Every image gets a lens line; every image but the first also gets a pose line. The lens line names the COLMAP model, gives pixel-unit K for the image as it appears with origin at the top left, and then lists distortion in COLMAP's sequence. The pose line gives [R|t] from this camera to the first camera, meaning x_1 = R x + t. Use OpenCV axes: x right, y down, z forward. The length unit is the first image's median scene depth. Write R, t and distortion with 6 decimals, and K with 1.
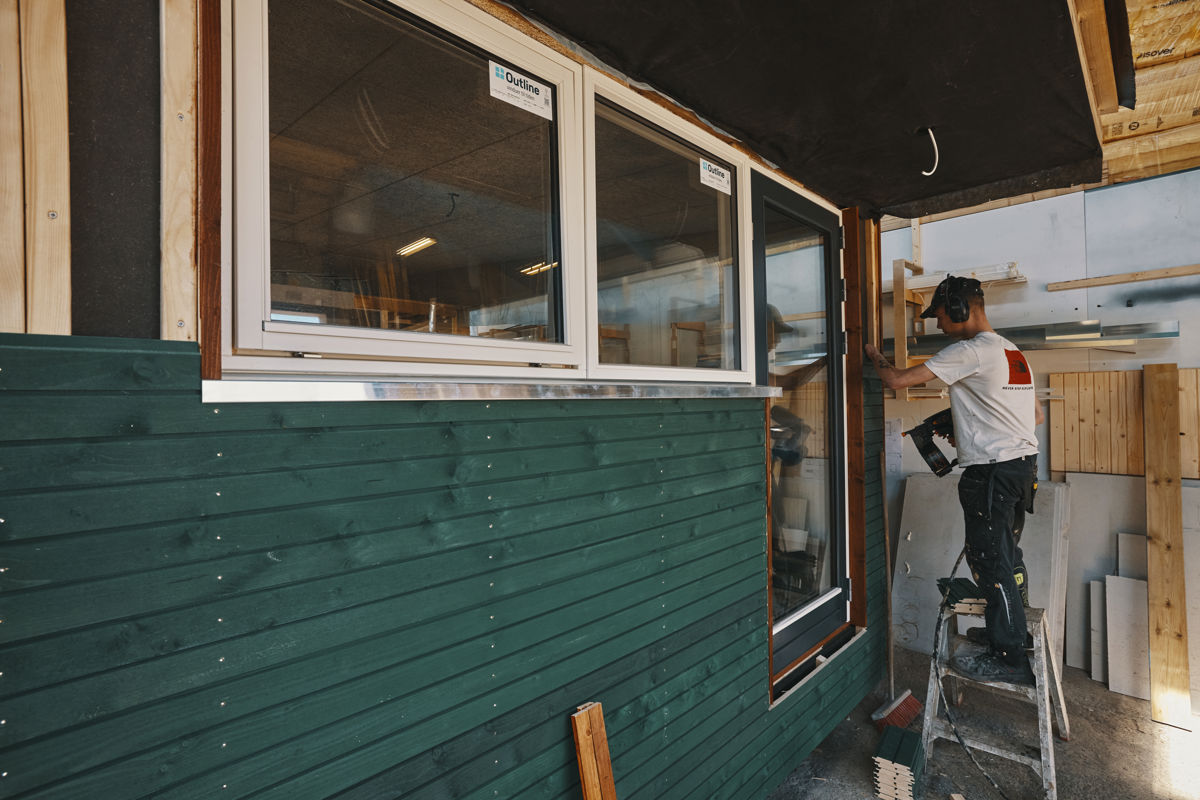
lens RADIAL K [[570.8, 0, 591.4], [0, 570.8, 388.9], [0, 0, 1]] dist [-0.052211, 0.021412]
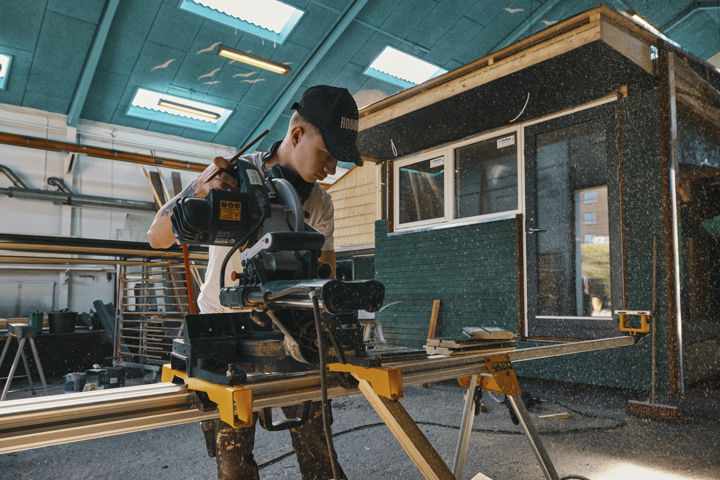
lens RADIAL K [[512.8, 0, 360.0], [0, 512.8, 240.0], [0, 0, 1]] dist [-0.003468, -0.011124]
pose [[-0.072274, -0.087410, -0.993547, 2.629867], [0.036915, 0.995235, -0.090243, 0.286438], [0.996701, -0.043199, -0.068703, 0.441988]]
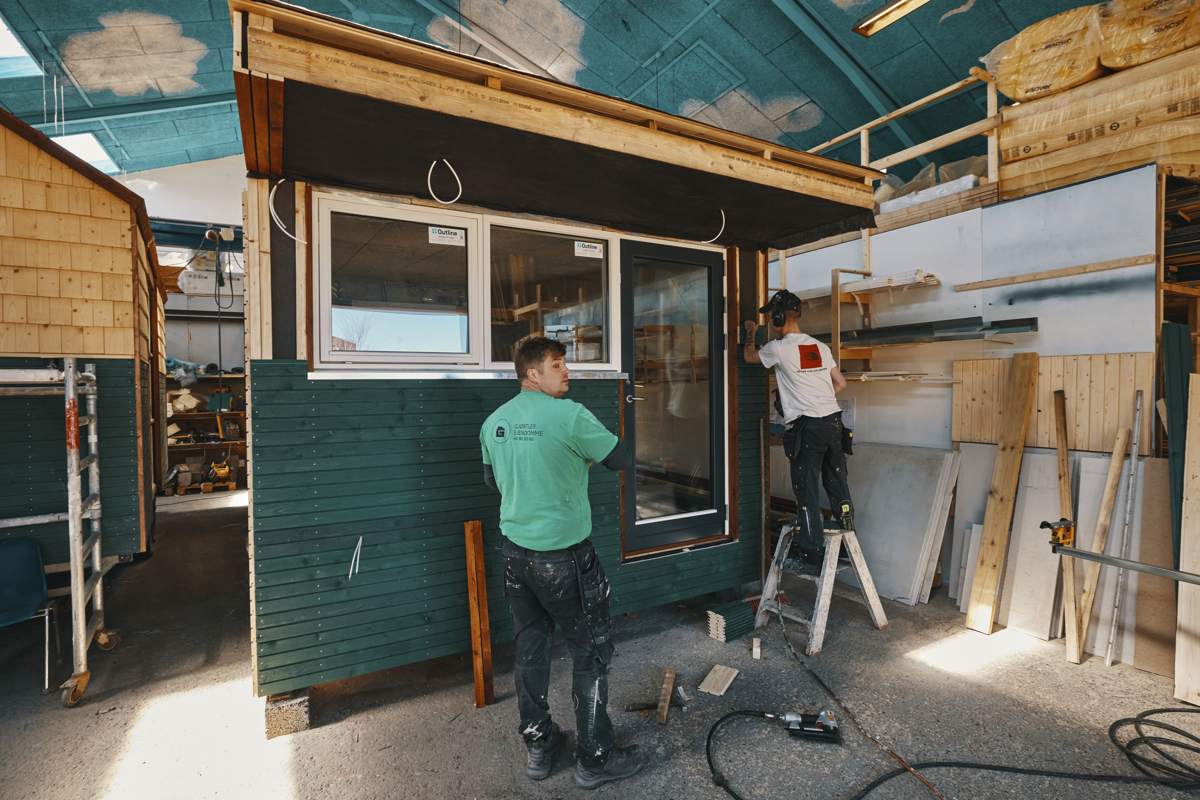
lens RADIAL K [[570.8, 0, 591.4], [0, 570.8, 388.9], [0, 0, 1]] dist [-0.052211, 0.021412]
pose [[0.964047, 0.006807, -0.265643, 0.672472], [0.001116, 0.999559, 0.029661, -0.006129], [0.265728, -0.028891, 0.963615, -0.651371]]
